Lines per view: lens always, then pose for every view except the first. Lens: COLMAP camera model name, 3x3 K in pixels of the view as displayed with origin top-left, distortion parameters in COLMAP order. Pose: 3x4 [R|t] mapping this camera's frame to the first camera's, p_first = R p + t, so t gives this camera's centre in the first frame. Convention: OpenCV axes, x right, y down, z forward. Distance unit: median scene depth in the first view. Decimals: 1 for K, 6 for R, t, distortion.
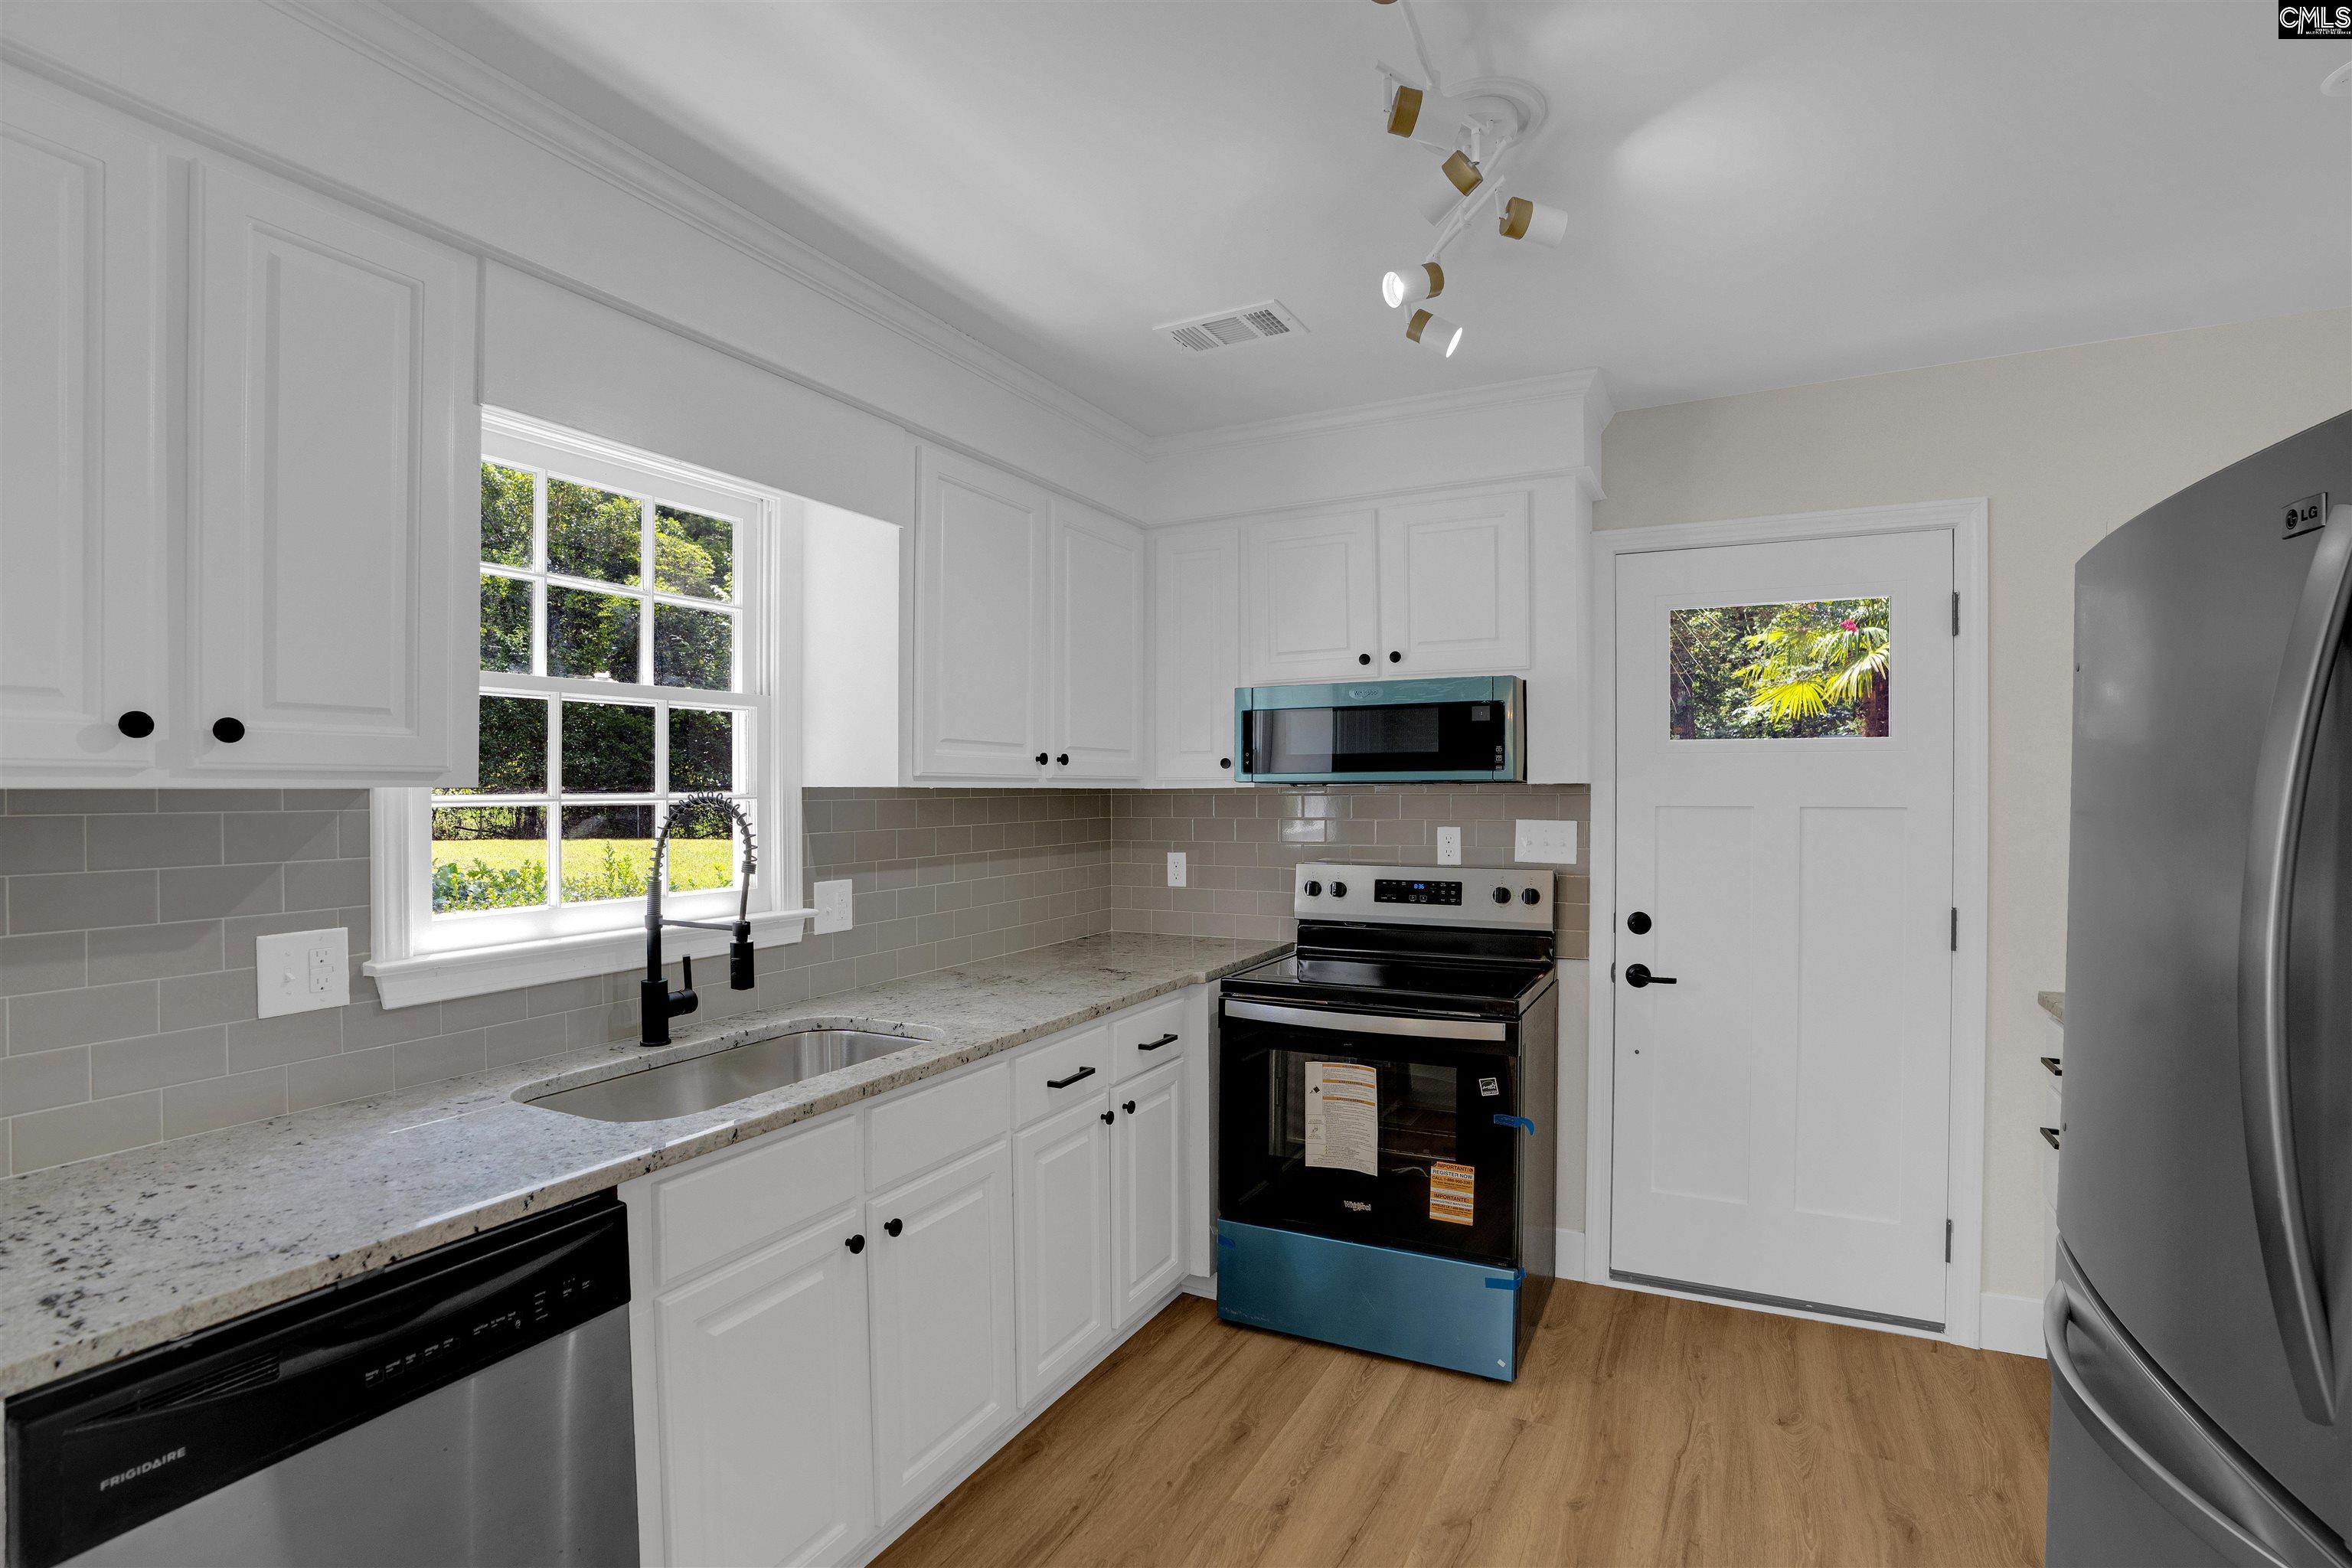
lens RADIAL K [[1138.0, 0, 1167.1], [0, 1138.0, 788.7], [0, 0, 1]] dist [-0.061459, 0.030937]
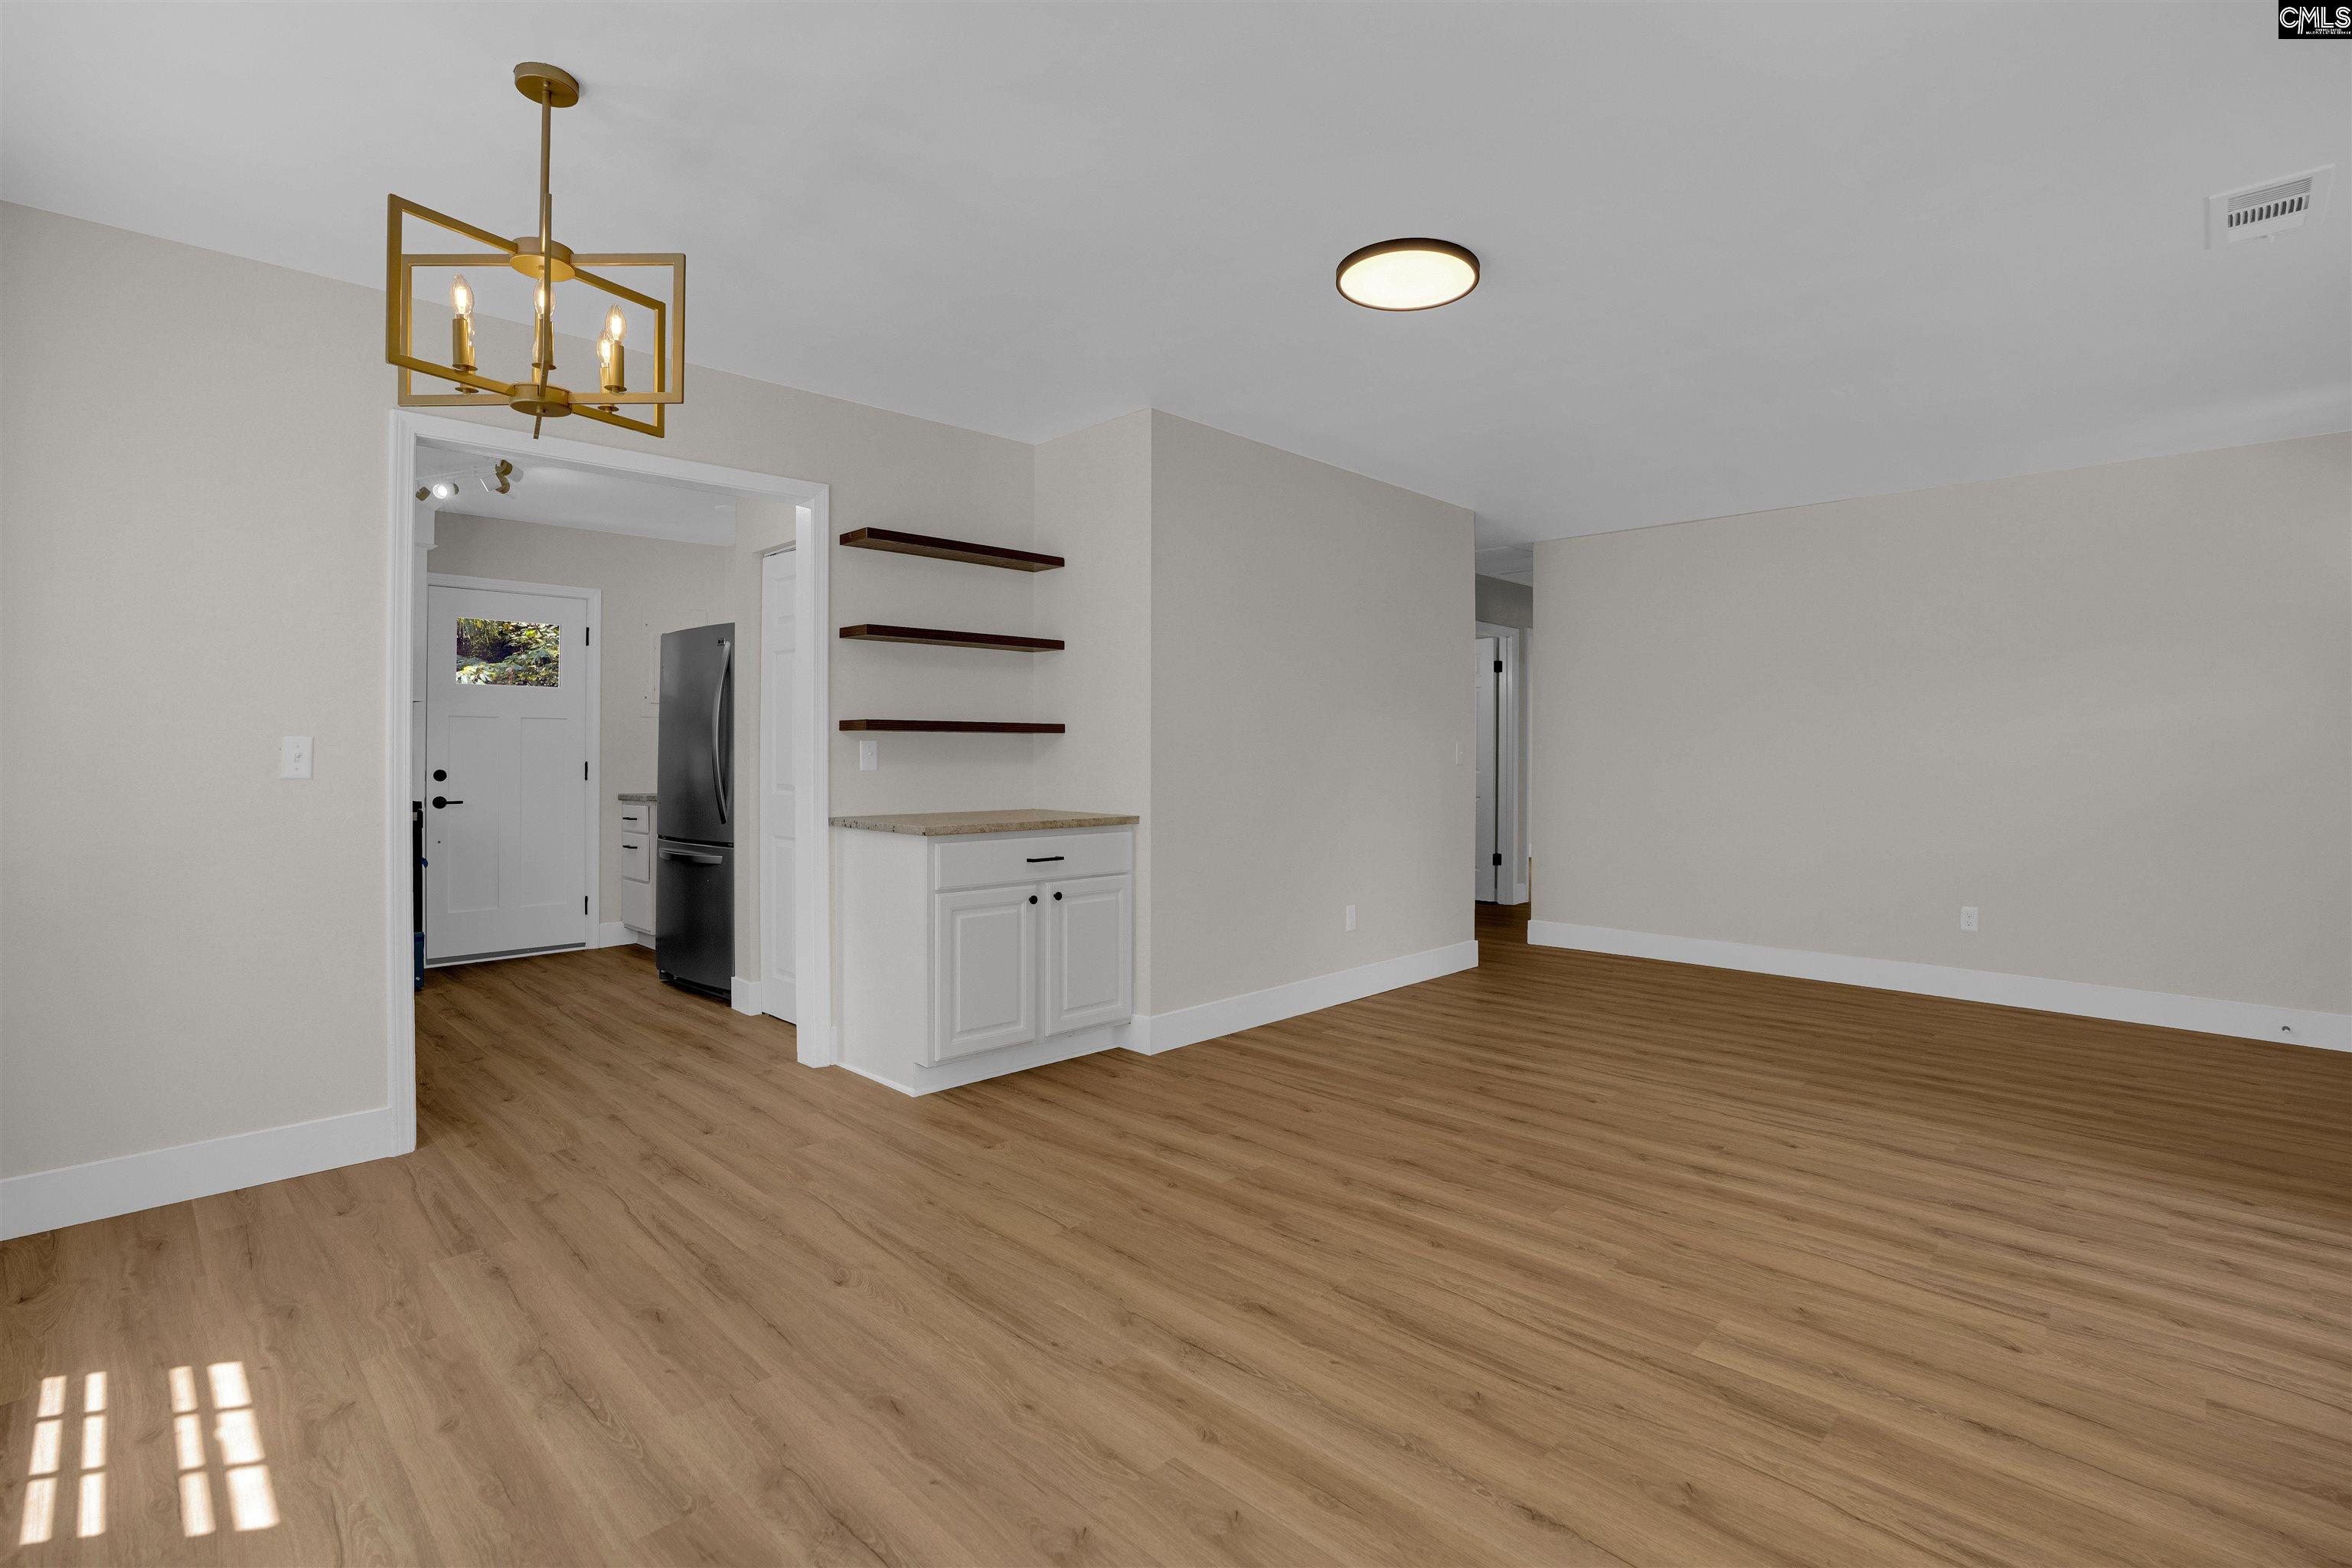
lens RADIAL K [[1104.3, 0, 1179.0], [0, 1104.3, 753.9], [0, 0, 1]] dist [-0.073417, 0.027353]
pose [[0.292144, 0.002746, 0.956370, -1.130638], [-0.002693, 0.999994, -0.002048, 0.094368], [-0.956370, -0.001977, 0.292150, -0.886579]]
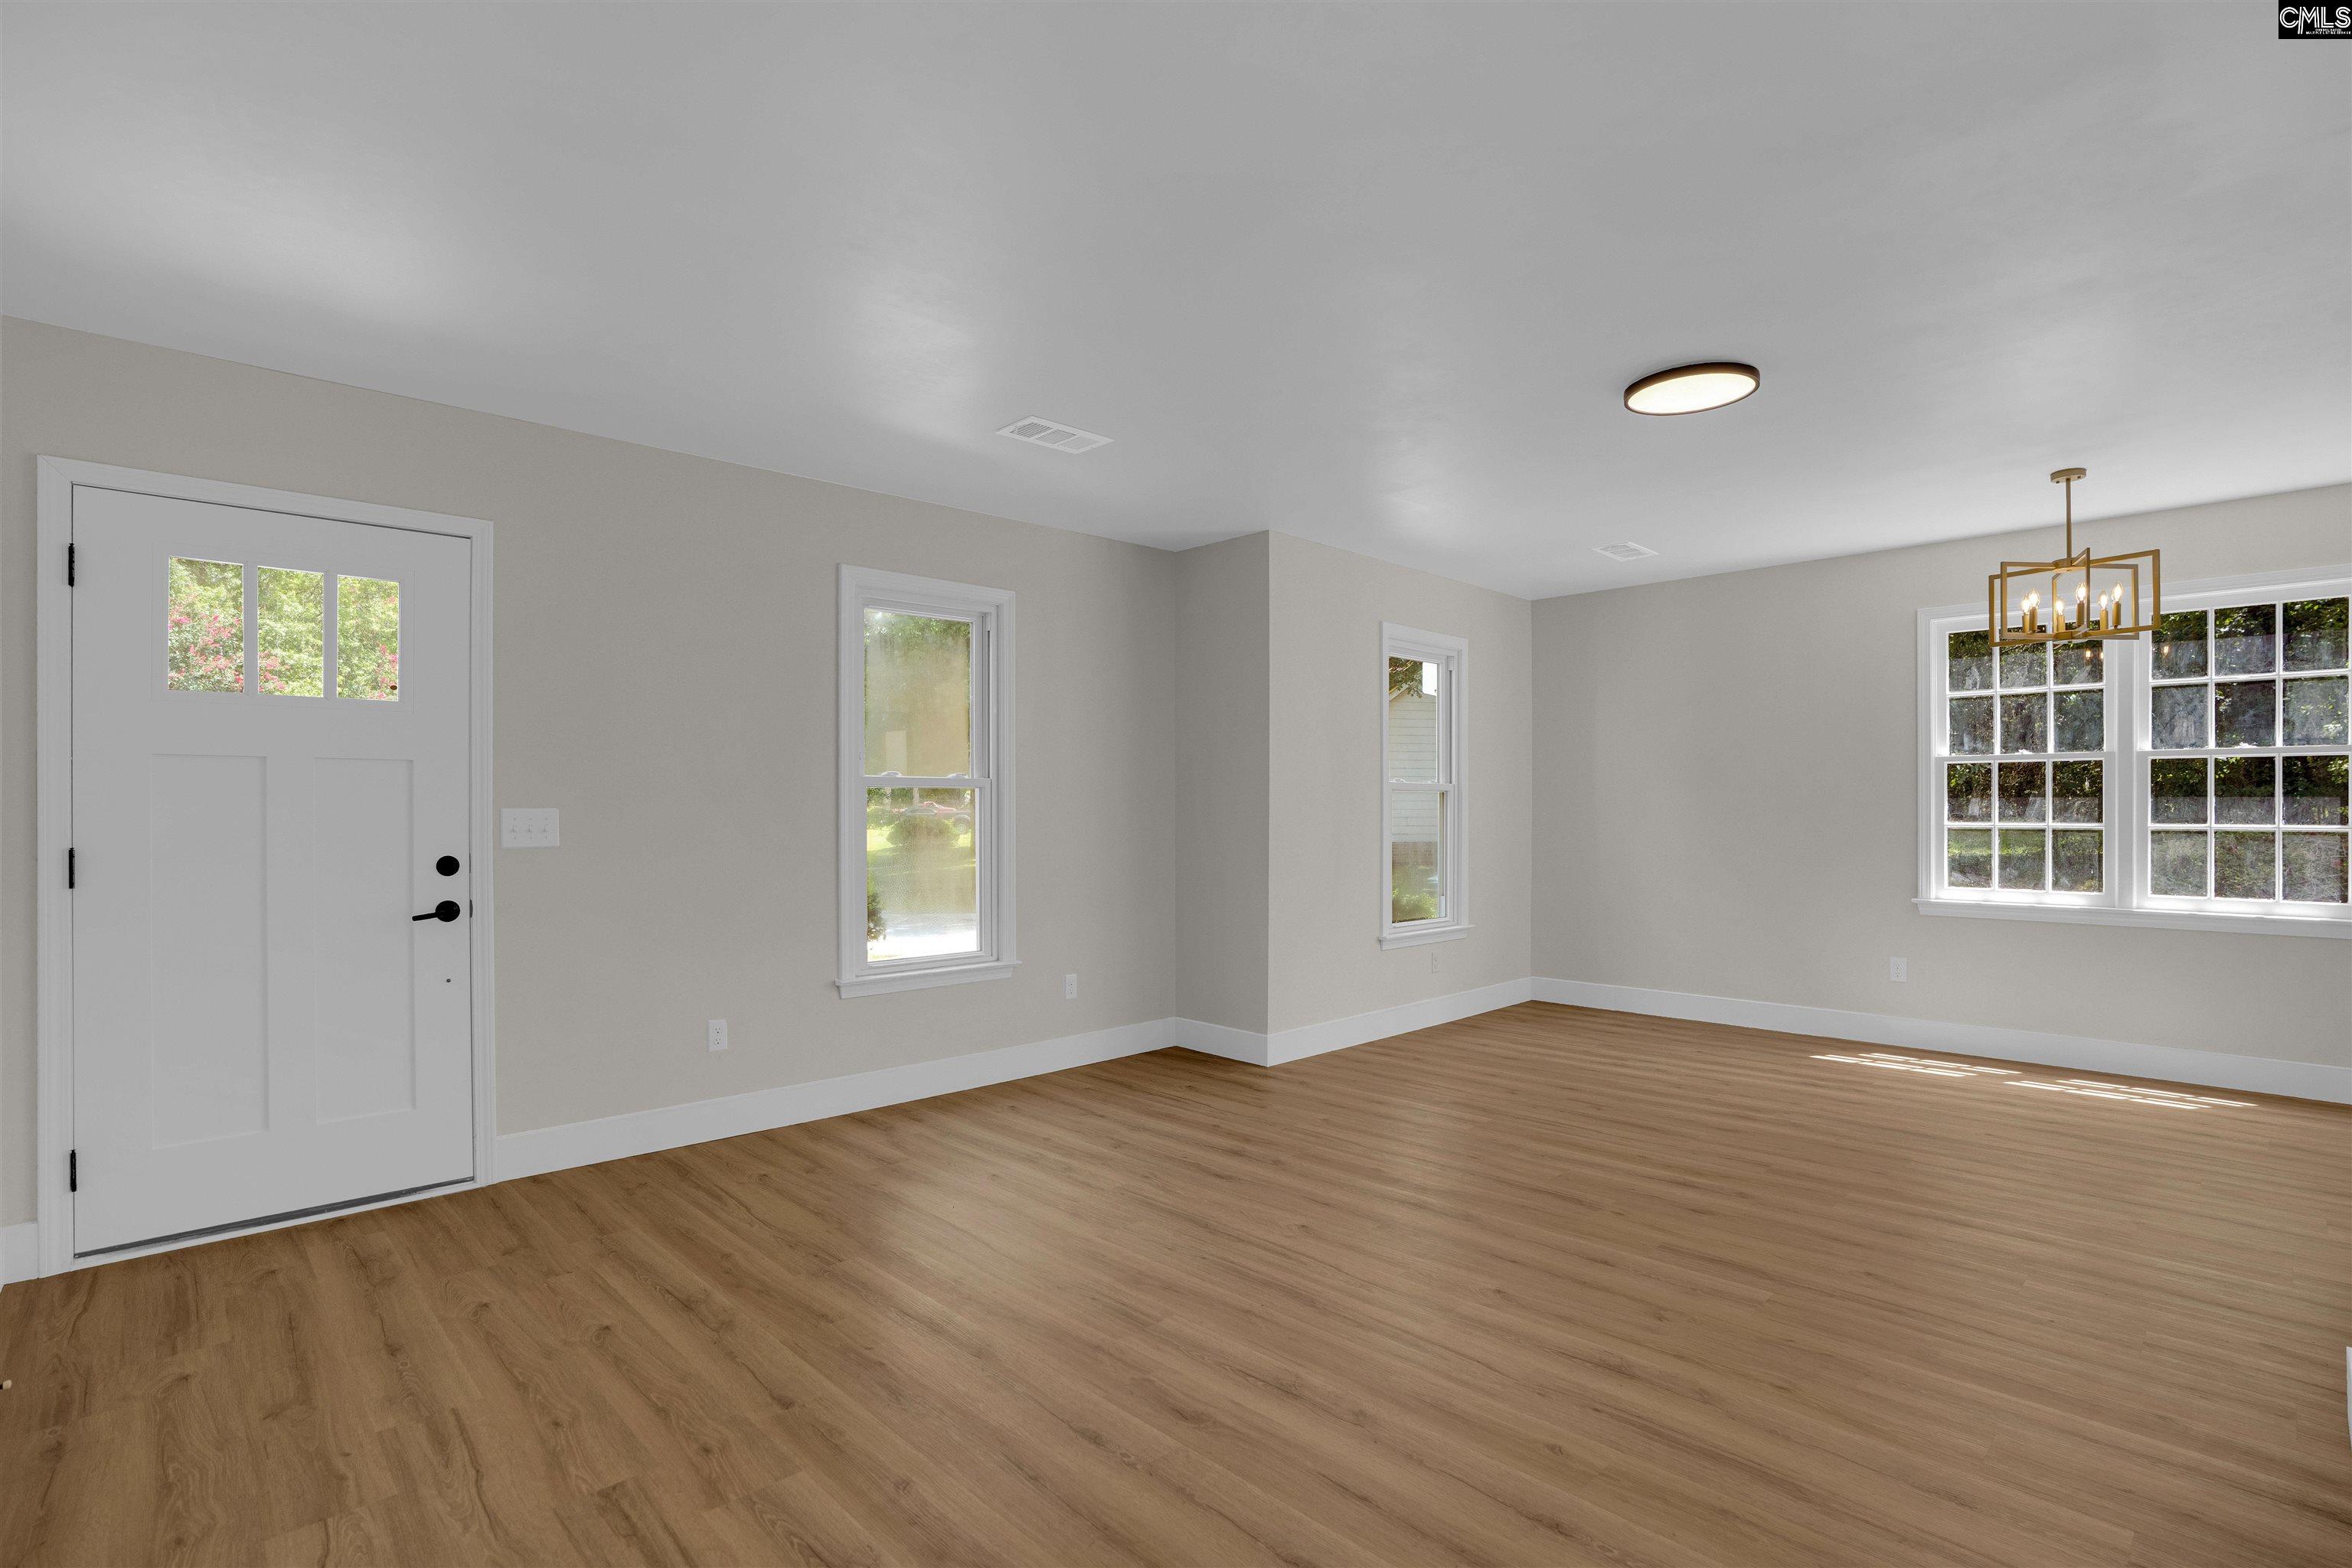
lens RADIAL K [[1119.3, 0, 1192.8], [0, 1119.3, 794.8], [0, 0, 1]] dist [-0.007087, 0.000107]
pose [[-0.302223, -0.008768, -0.953197, 1.320142], [0.003628, 0.999940, -0.010348, 0.076963], [0.953230, -0.006586, -0.302173, -0.938139]]
